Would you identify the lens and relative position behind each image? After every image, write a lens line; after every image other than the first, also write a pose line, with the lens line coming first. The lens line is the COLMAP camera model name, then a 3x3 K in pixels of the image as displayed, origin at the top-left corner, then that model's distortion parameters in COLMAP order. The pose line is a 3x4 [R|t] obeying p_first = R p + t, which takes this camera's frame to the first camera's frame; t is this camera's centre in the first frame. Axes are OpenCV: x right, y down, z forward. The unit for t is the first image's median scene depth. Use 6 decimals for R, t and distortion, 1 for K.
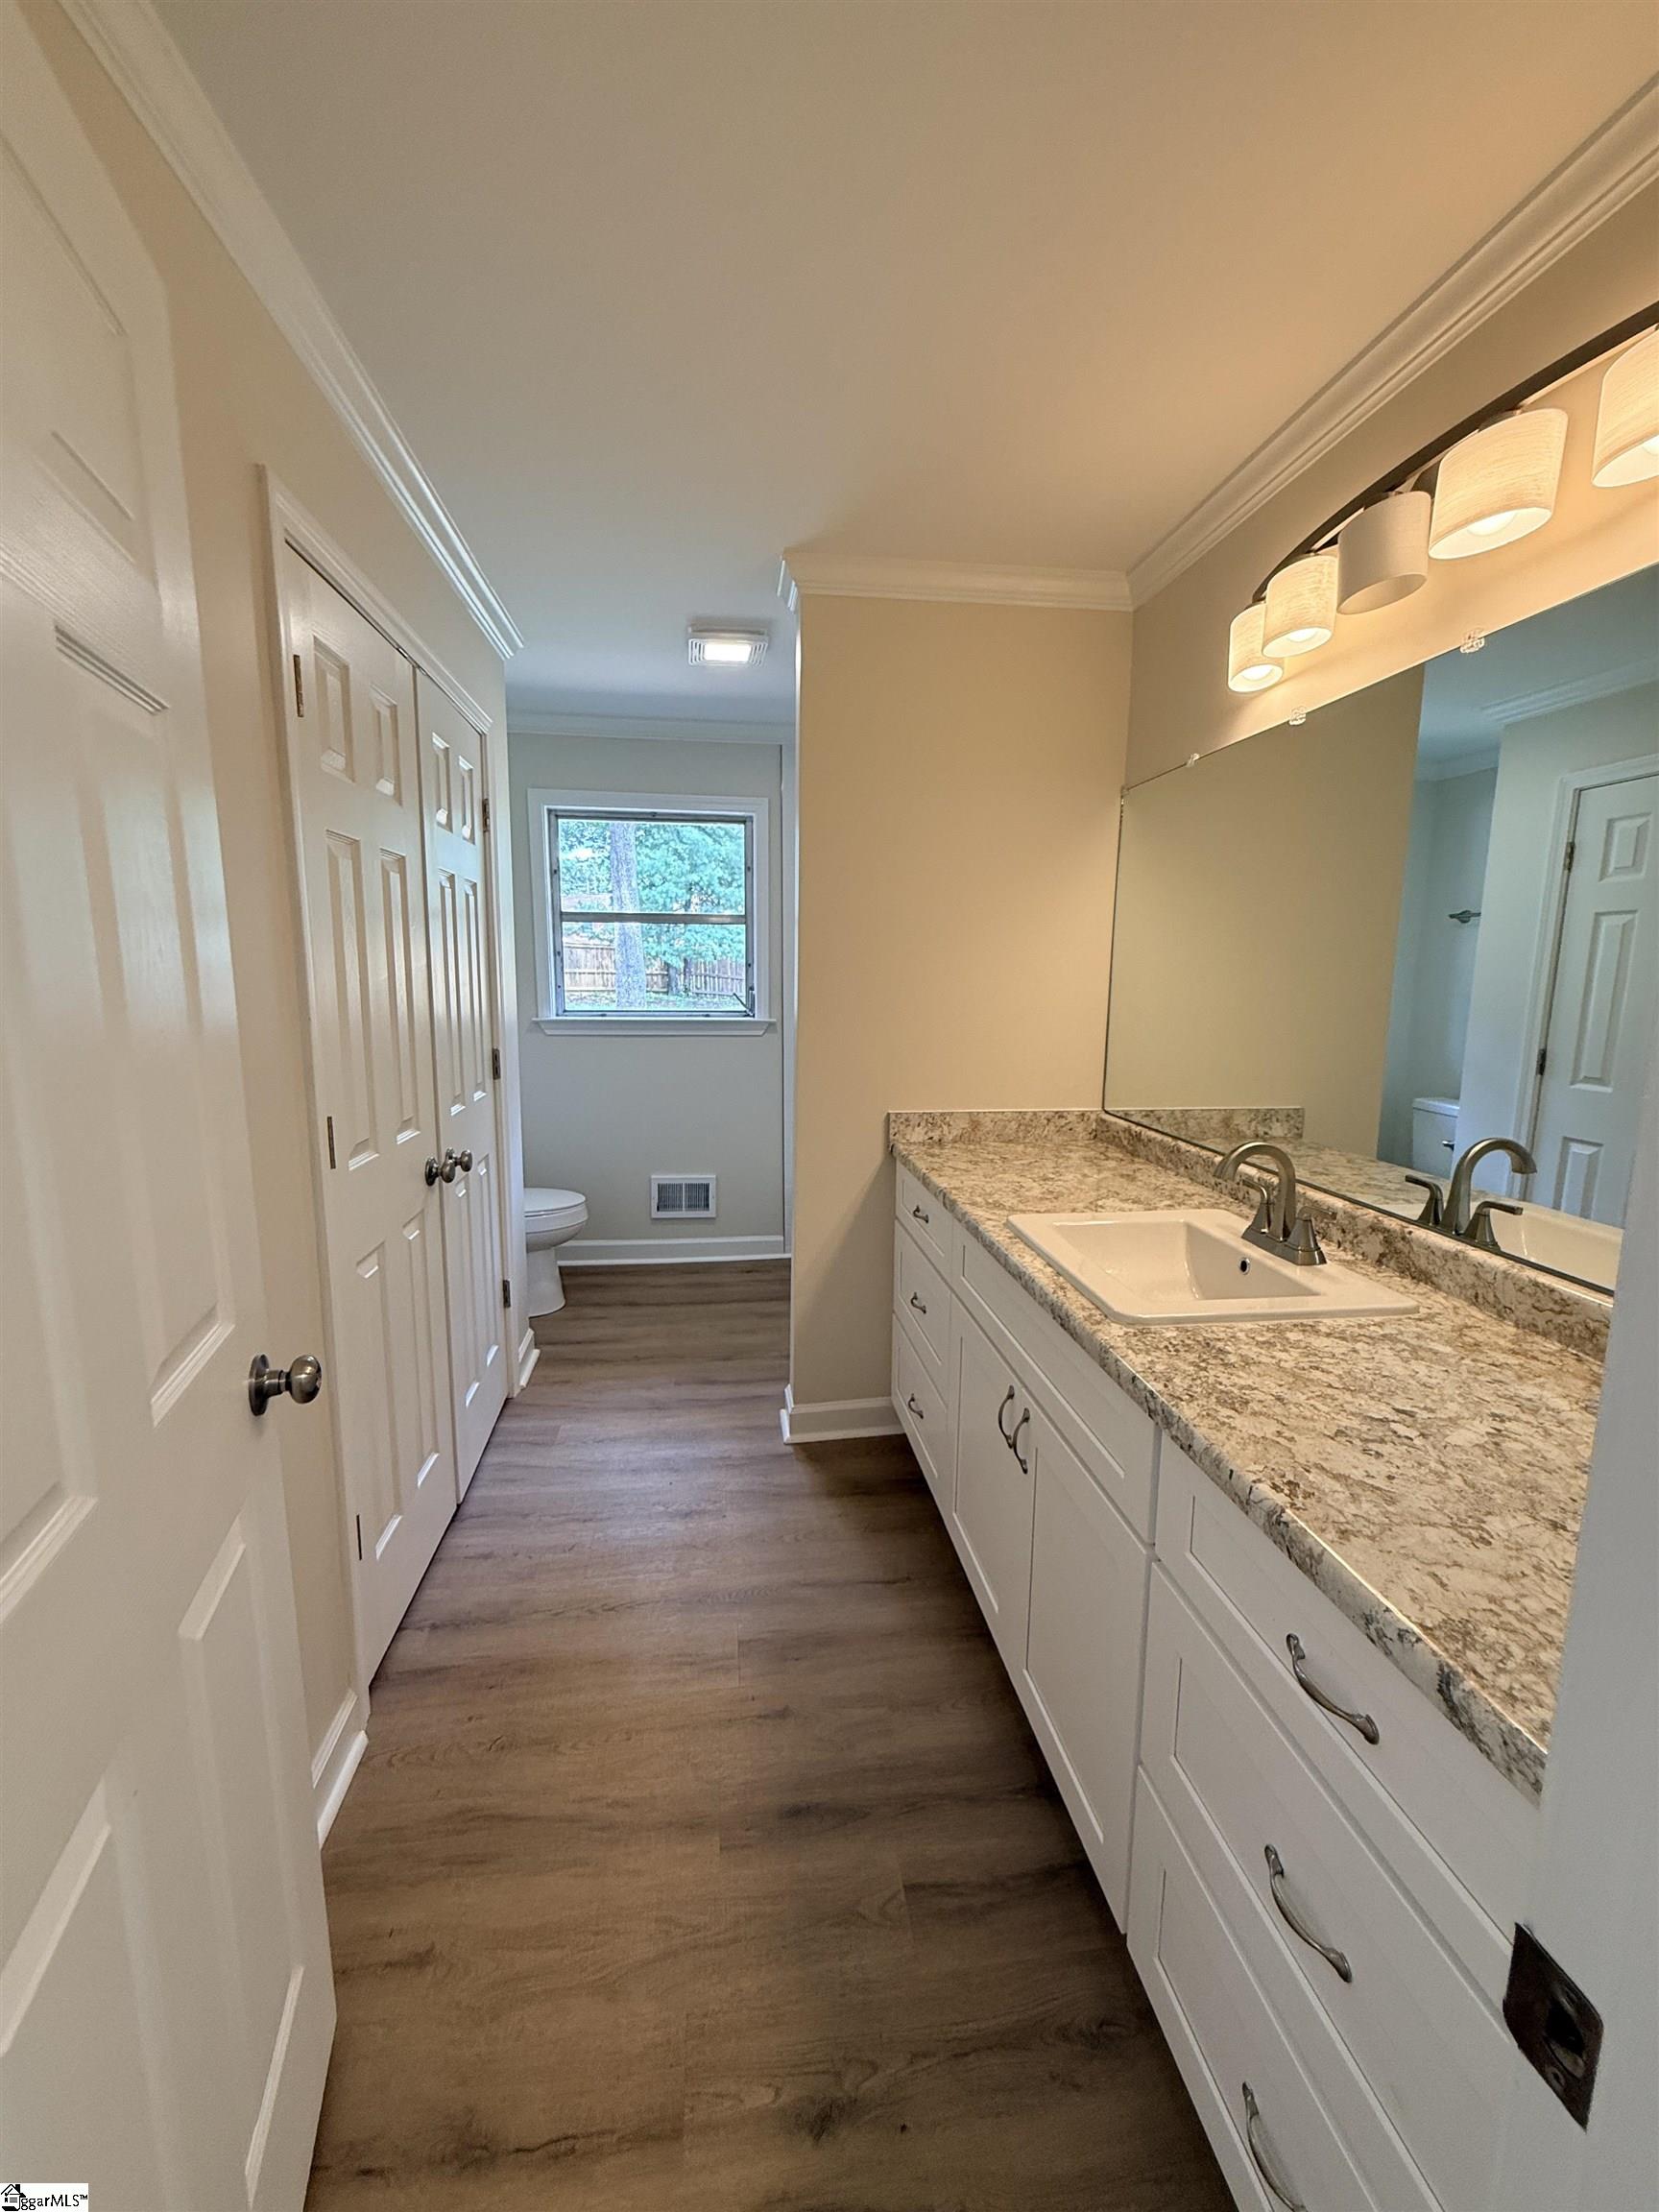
lens RADIAL K [[888.7, 0, 831.4], [0, 888.7, 1101.2], [0, 0, 1]] dist [-0.002808, -0.000145]
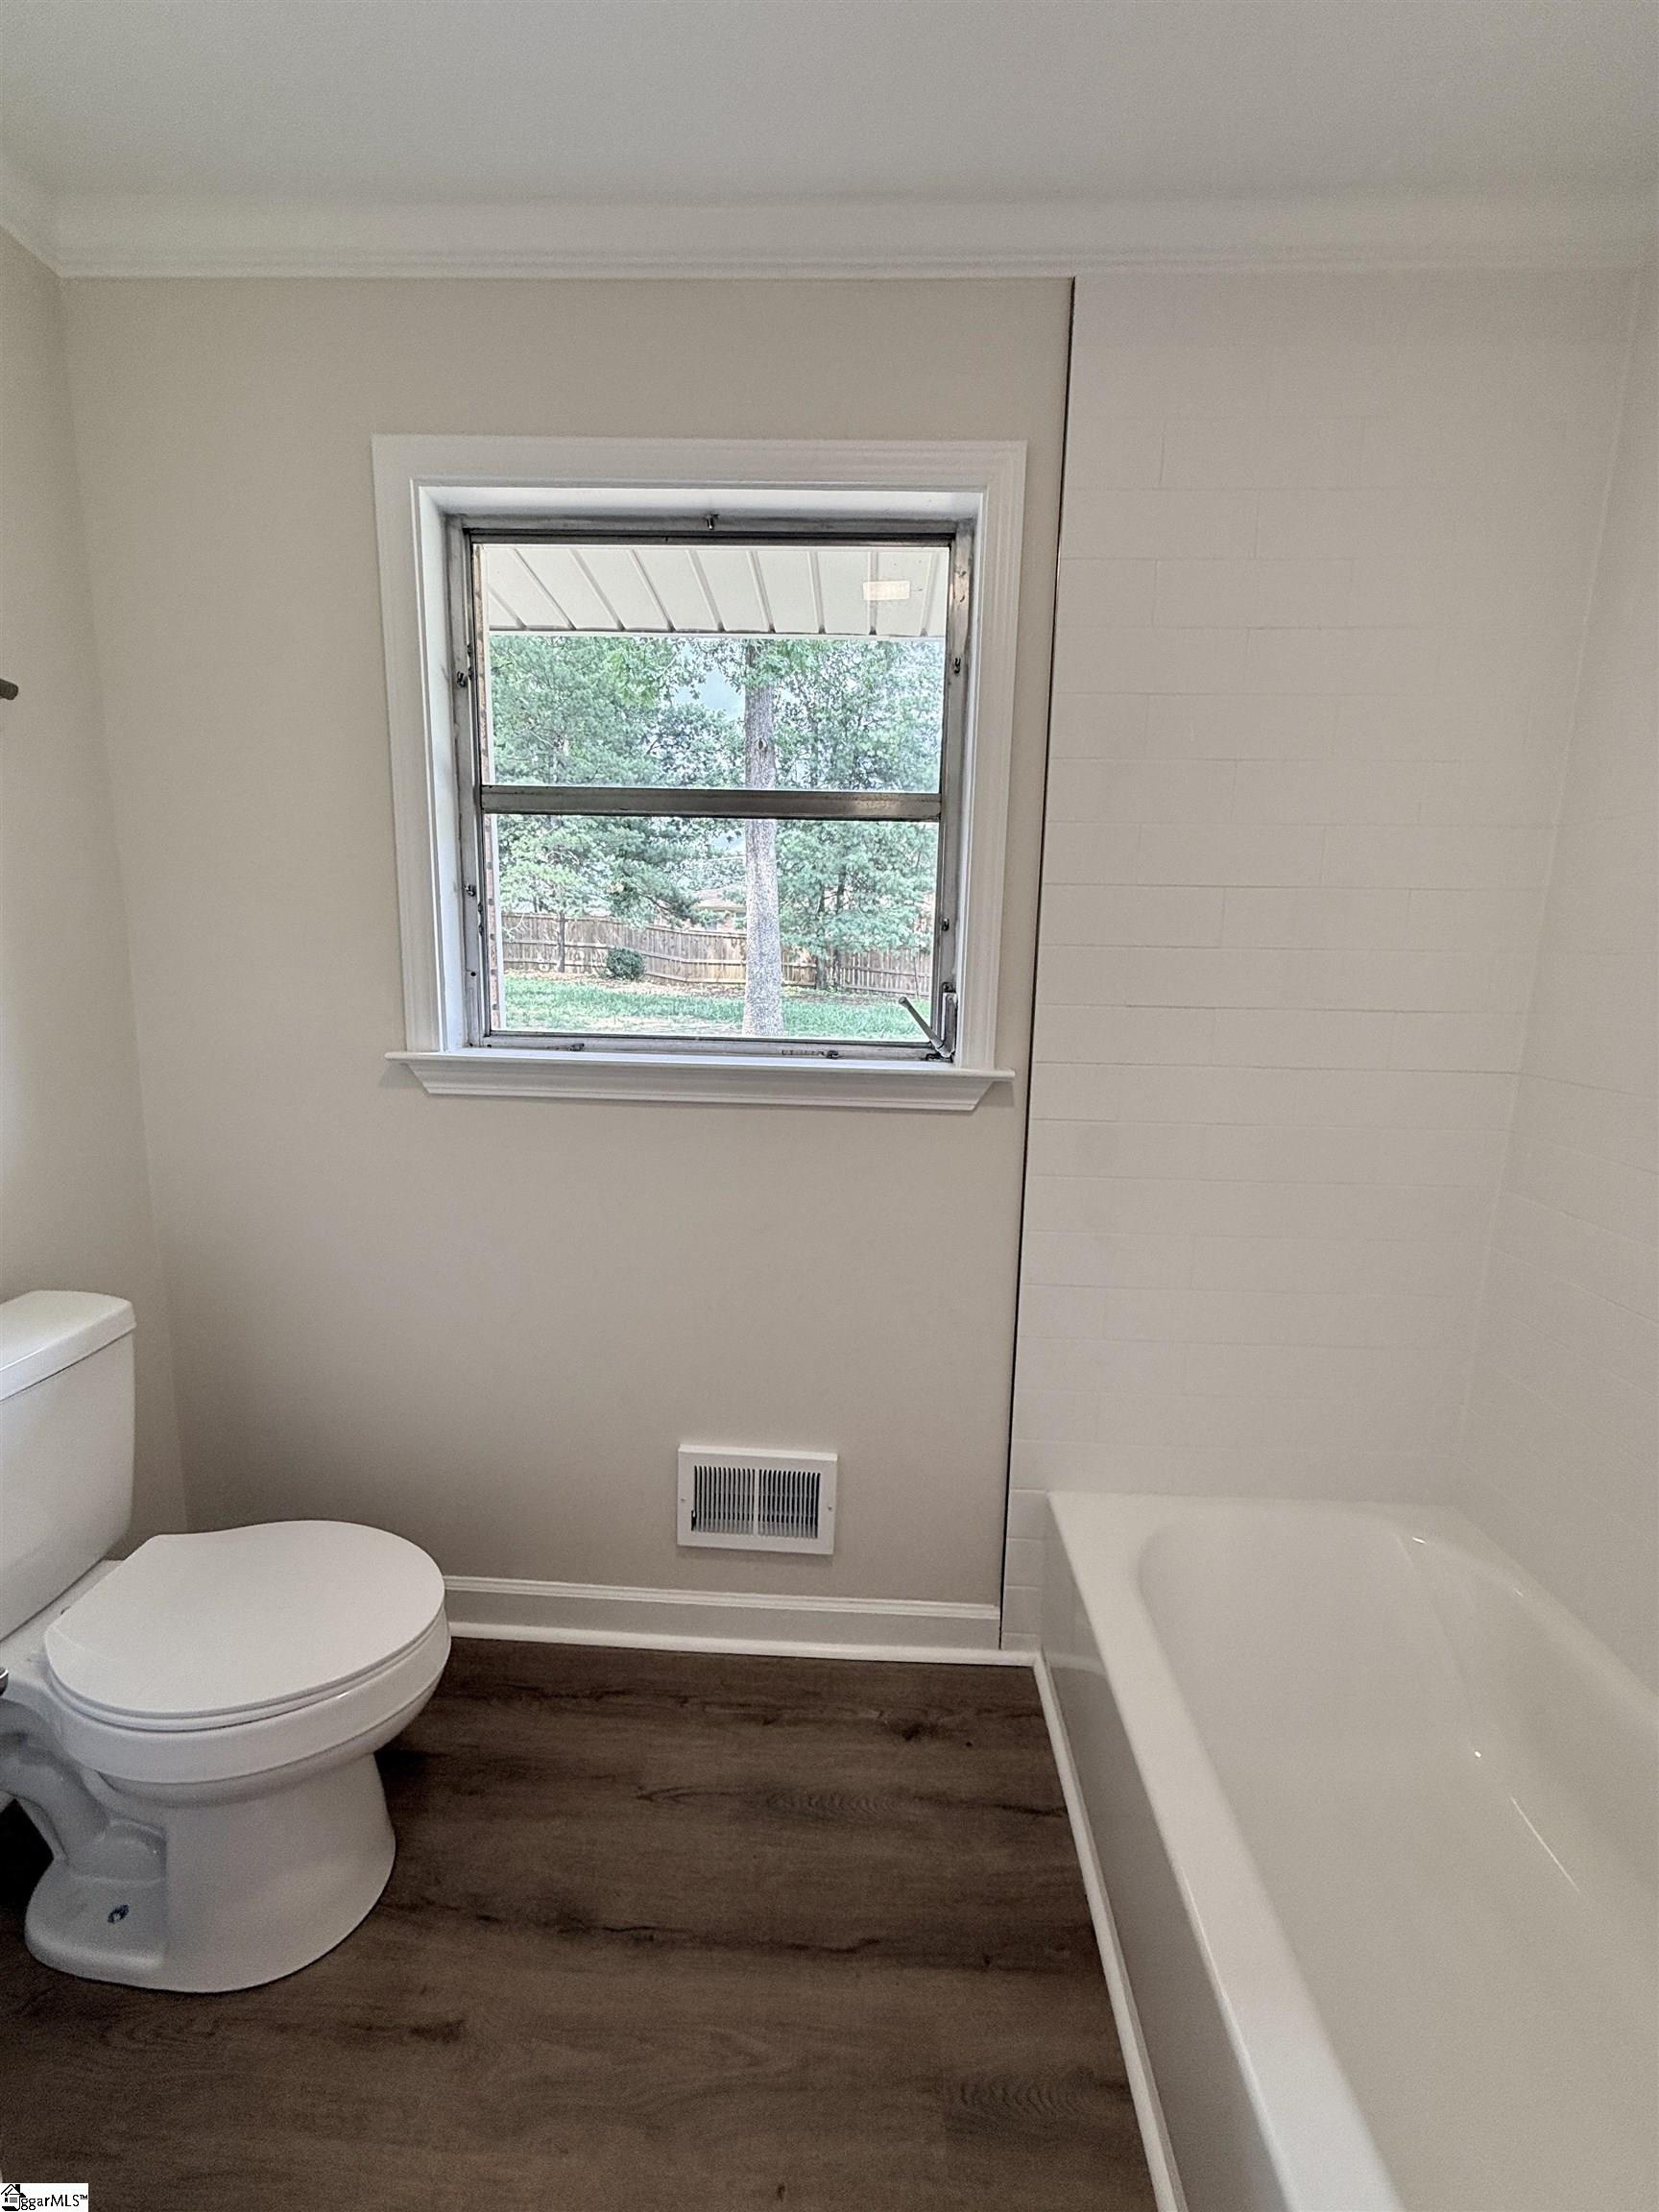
lens RADIAL K [[888.7, 0, 828.9], [0, 888.7, 1121.5], [0, 0, 1]] dist [-0.002808, -0.000145]
pose [[0.985535, 0.044586, -0.163500, -0.075741], [-0.040111, 0.998727, 0.030571, -0.078835], [0.164655, -0.023570, 0.986070, 0.613855]]
